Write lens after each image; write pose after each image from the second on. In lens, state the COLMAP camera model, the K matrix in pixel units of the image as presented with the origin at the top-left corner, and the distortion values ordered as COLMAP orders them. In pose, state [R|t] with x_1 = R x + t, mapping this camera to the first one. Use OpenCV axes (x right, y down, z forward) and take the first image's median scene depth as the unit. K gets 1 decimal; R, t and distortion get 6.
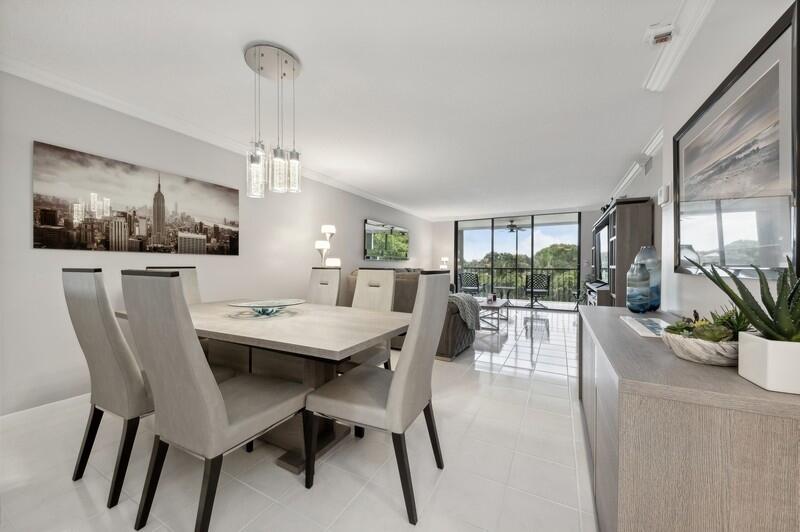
lens RADIAL K [[291.7, 0, 404.1], [0, 291.7, 266.5], [0, 0, 1]] dist [0.001088, -0.000003]
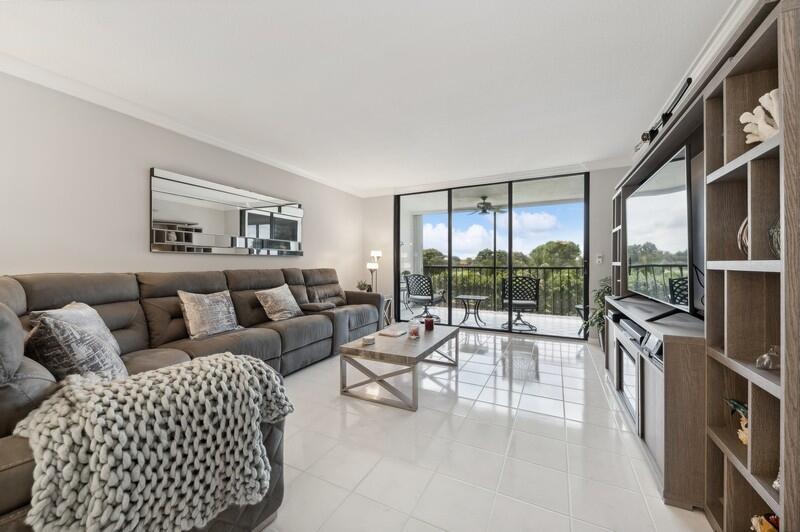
lens RADIAL K [[303.2, 0, 397.2], [0, 303.2, 264.9], [0, 0, 1]] dist [-0.001918, -0.000075]
pose [[0.999974, -0.003833, 0.006047, 0.183230], [0.003839, 0.999992, -0.000949, 0.000918], [-0.006043, 0.000973, 0.999981, 0.335624]]
